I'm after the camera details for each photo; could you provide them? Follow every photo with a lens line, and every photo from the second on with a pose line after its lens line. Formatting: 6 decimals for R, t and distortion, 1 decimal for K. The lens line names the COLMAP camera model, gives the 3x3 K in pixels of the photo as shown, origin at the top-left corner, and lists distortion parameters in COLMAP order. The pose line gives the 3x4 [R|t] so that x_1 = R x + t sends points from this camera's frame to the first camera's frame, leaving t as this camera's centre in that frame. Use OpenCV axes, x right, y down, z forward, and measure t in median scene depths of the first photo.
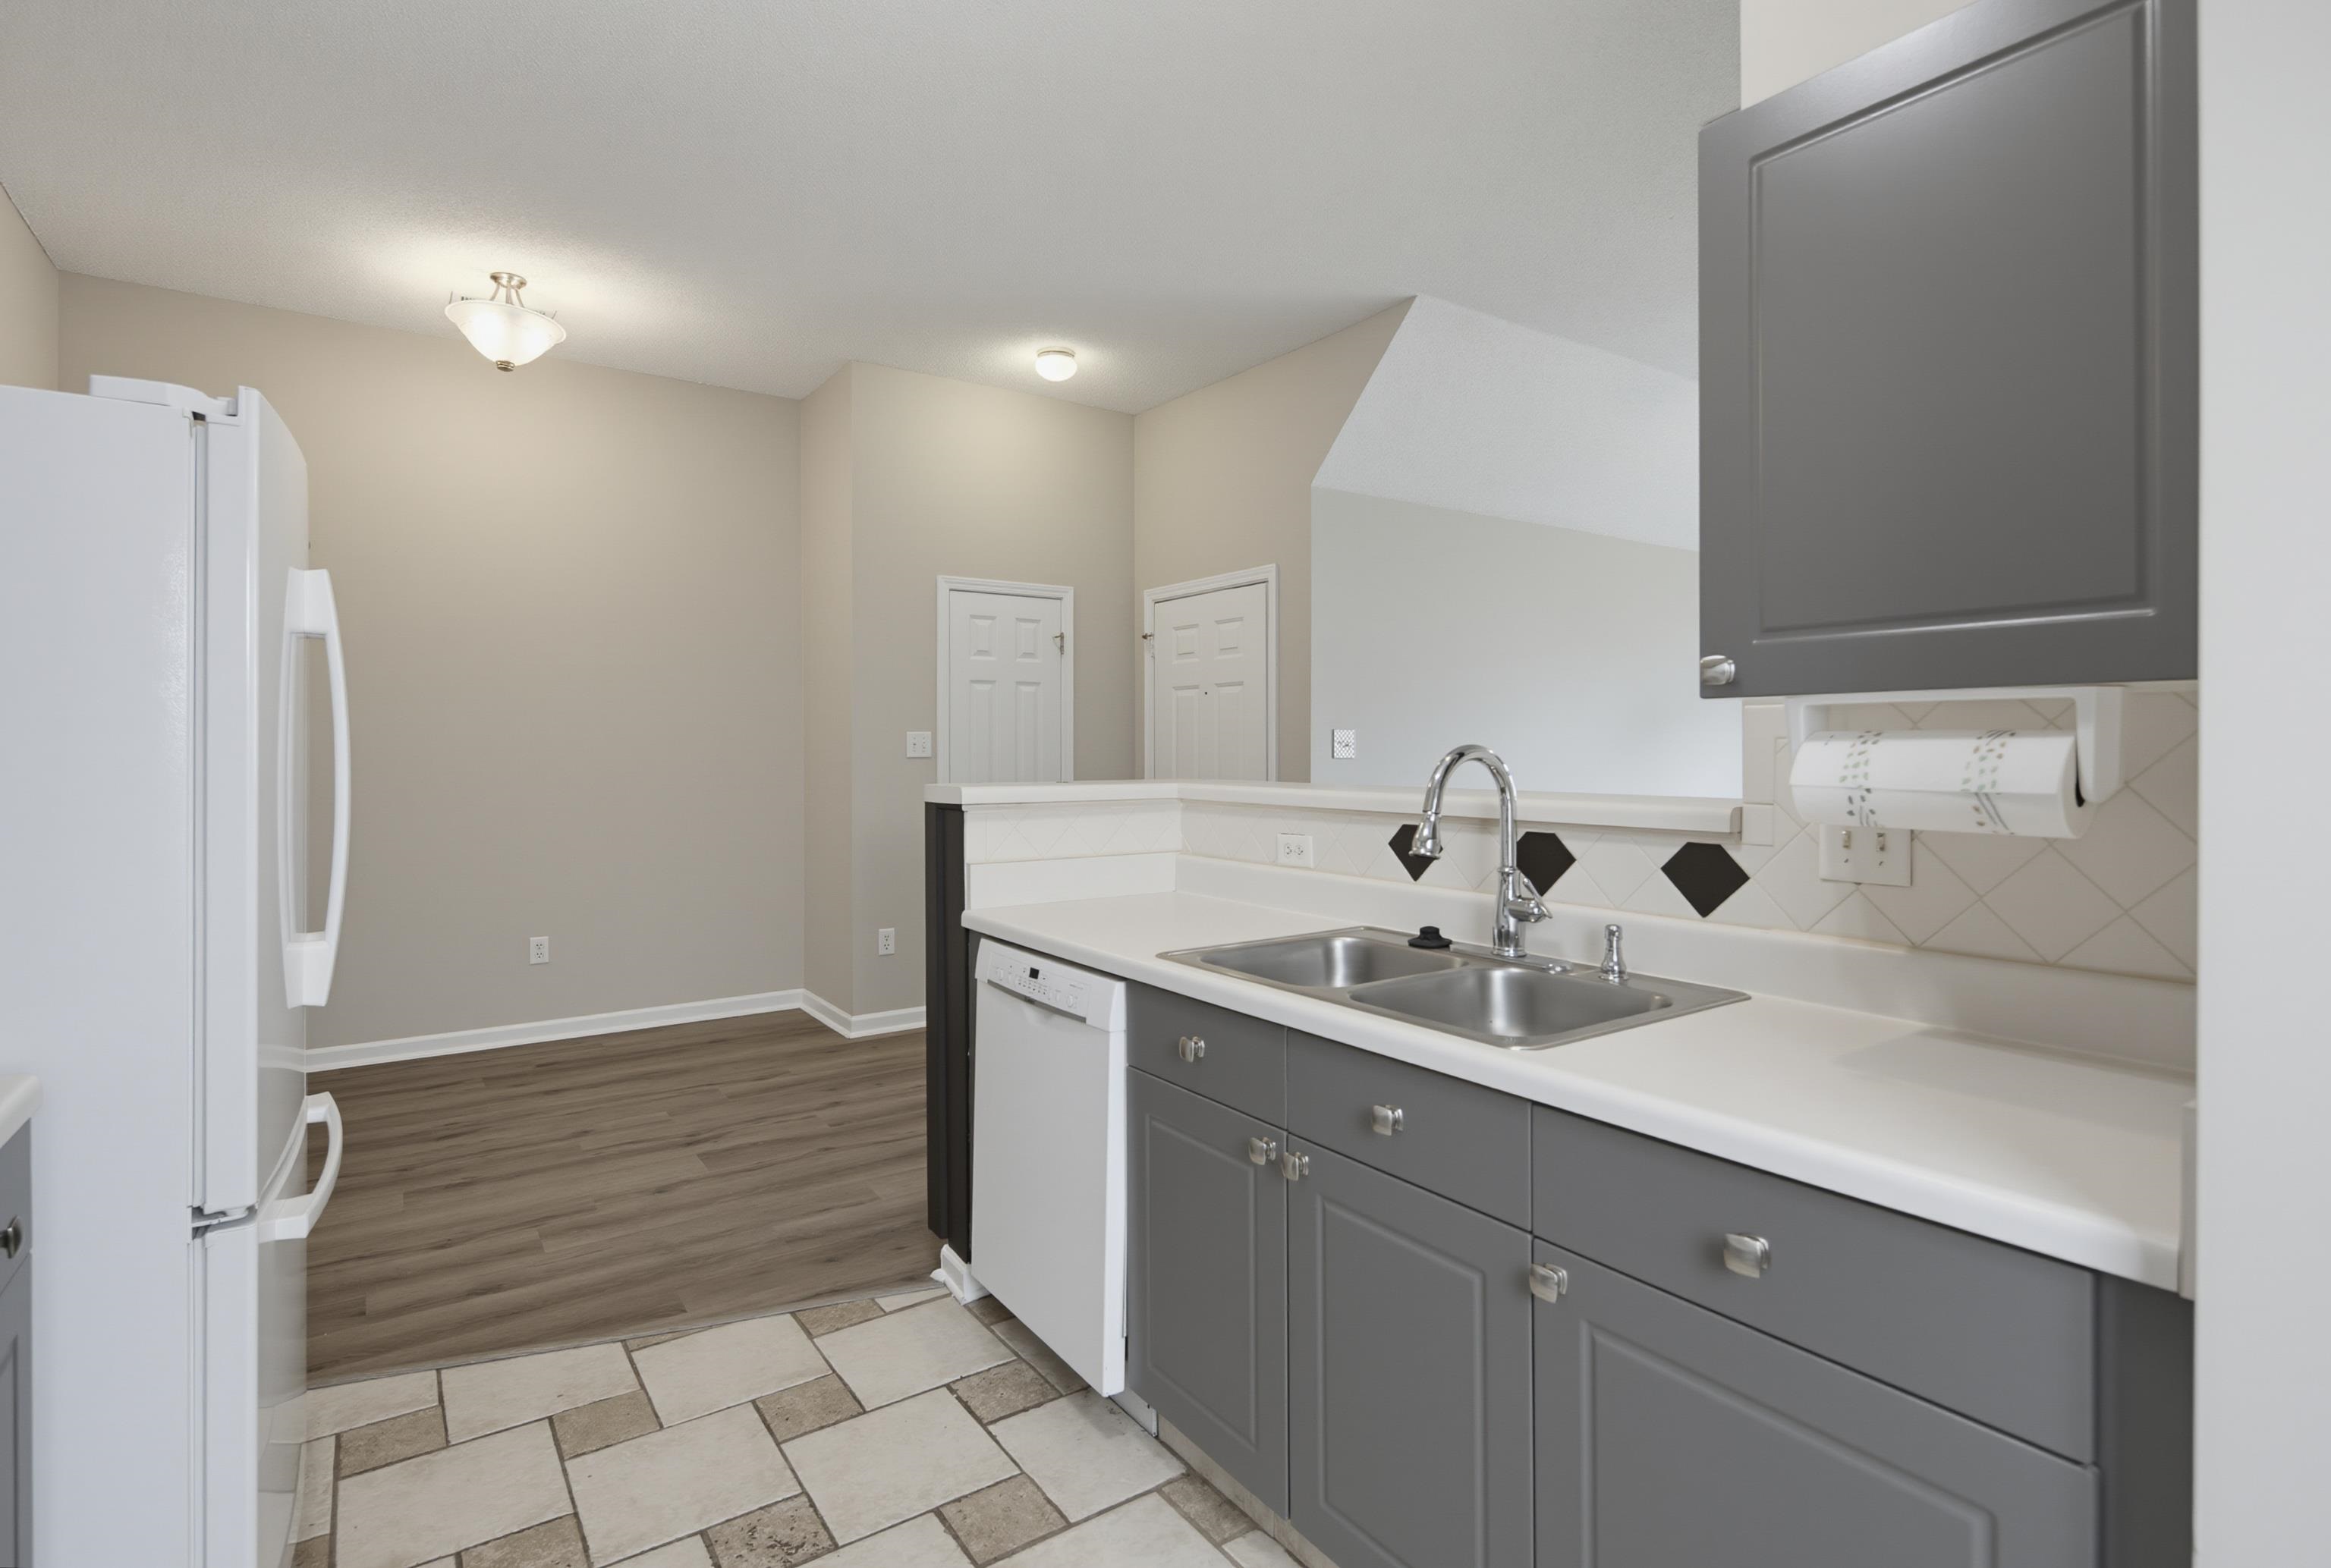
lens RADIAL K [[1142.8, 0, 1145.6], [0, 1142.8, 775.2], [0, 0, 1]] dist [0.005595, -0.003956]
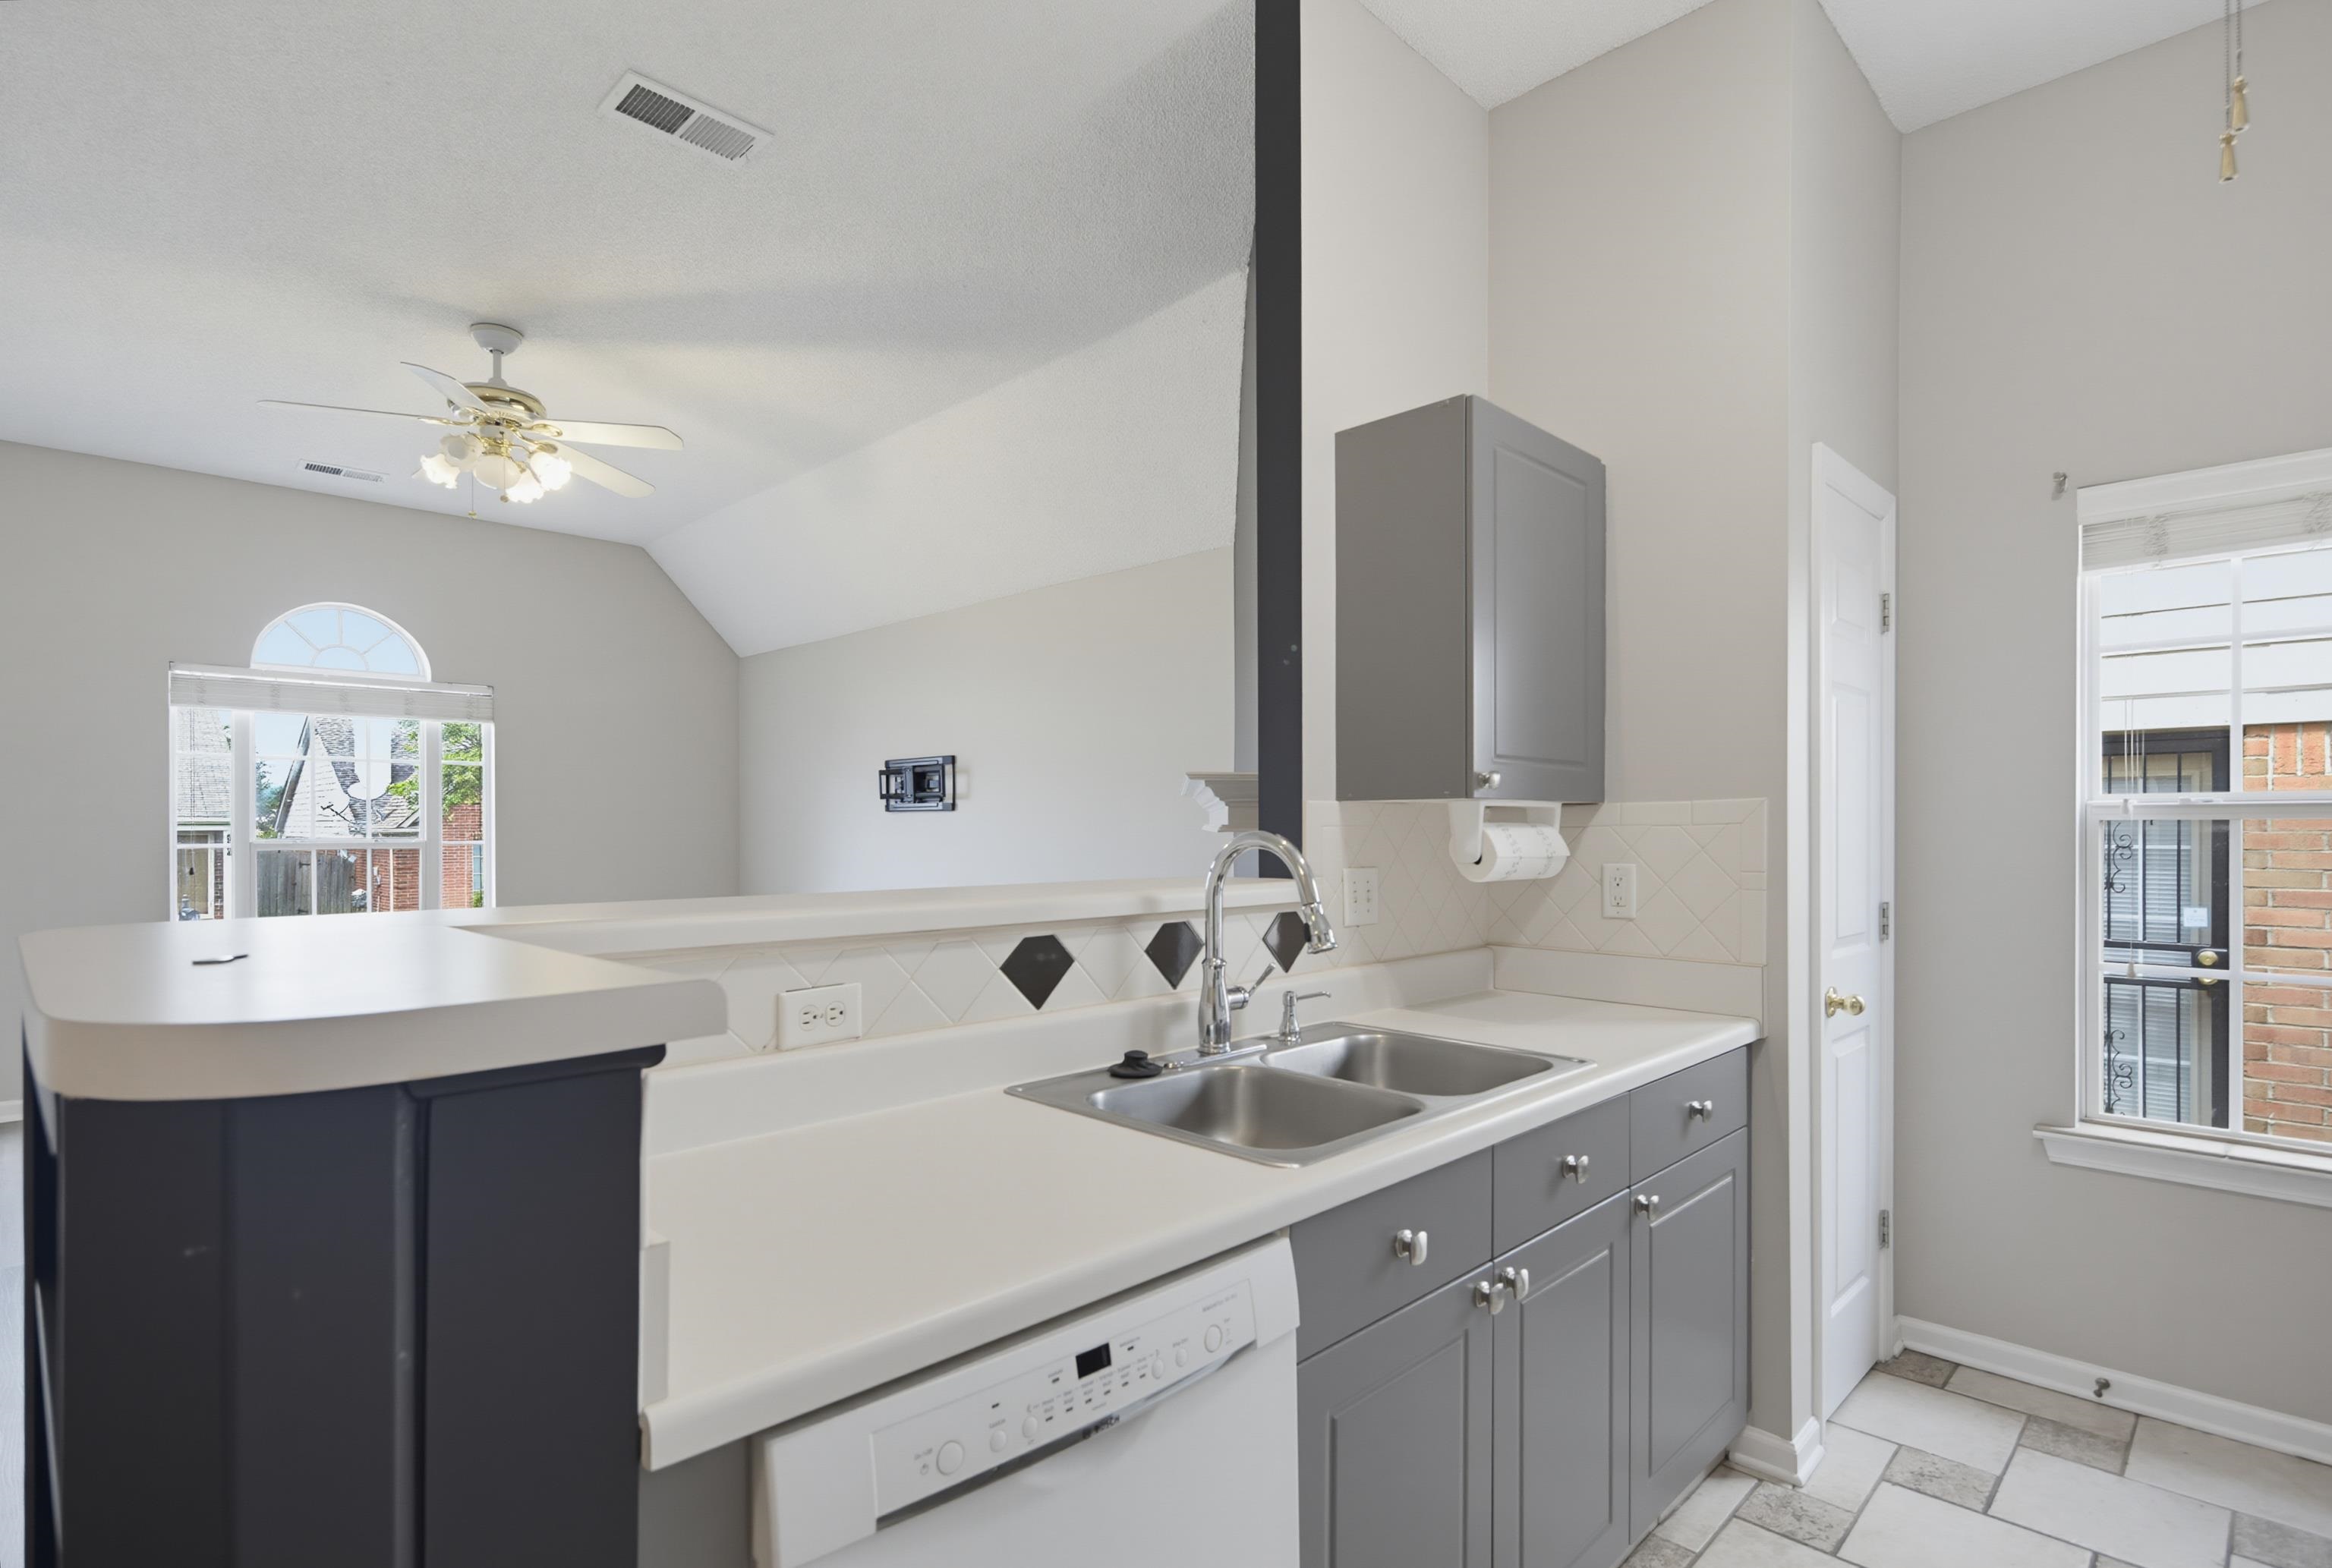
lens RADIAL K [[1143.4, 0, 1181.3], [0, 1143.4, 824.7], [0, 0, 1]] dist [0.005595, -0.003956]
pose [[-0.201478, 0.009511, 0.979447, -0.367901], [0.020776, 0.999769, -0.005434, -0.018208], [-0.979273, 0.019254, -0.201629, 0.729303]]
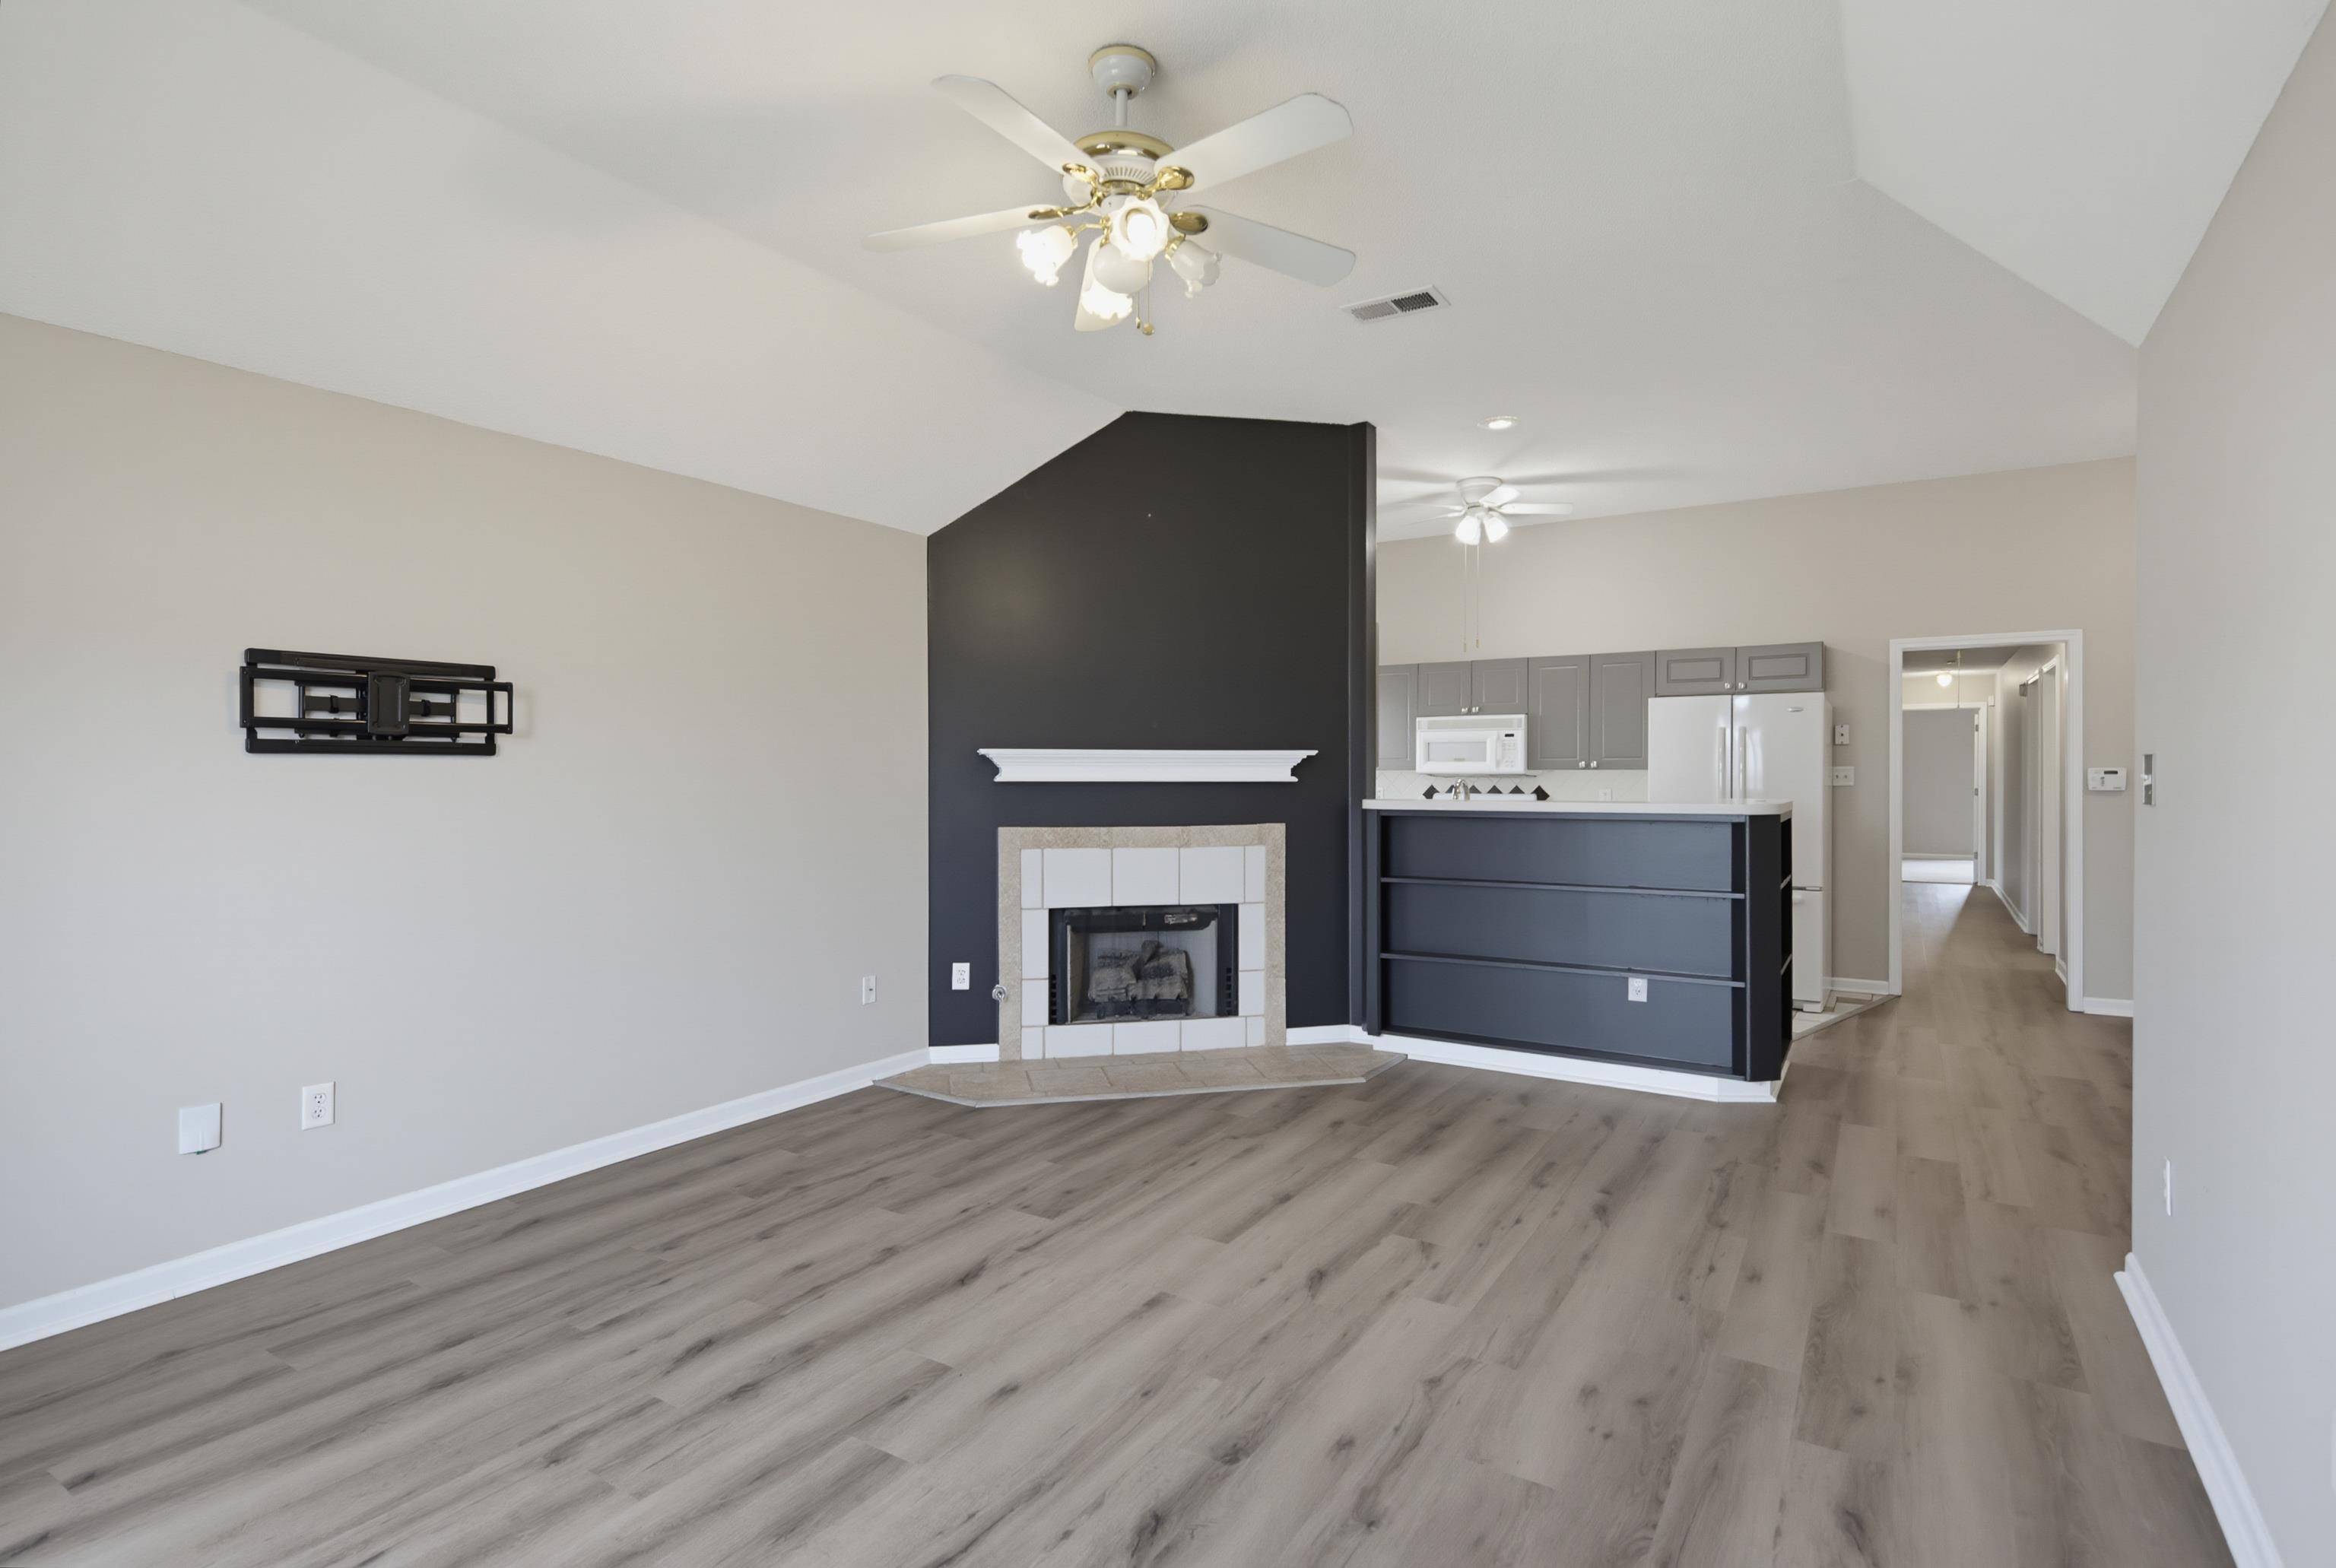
lens RADIAL K [[1145.5, 0, 1194.4], [0, 1145.5, 775.5], [0, 0, 1]] dist [0.005595, -0.003956]
pose [[-0.909292, 0.008050, -0.416081, 1.220361], [-0.002009, 0.999716, 0.023732, -0.063534], [0.416154, 0.022415, -0.909018, 1.927851]]
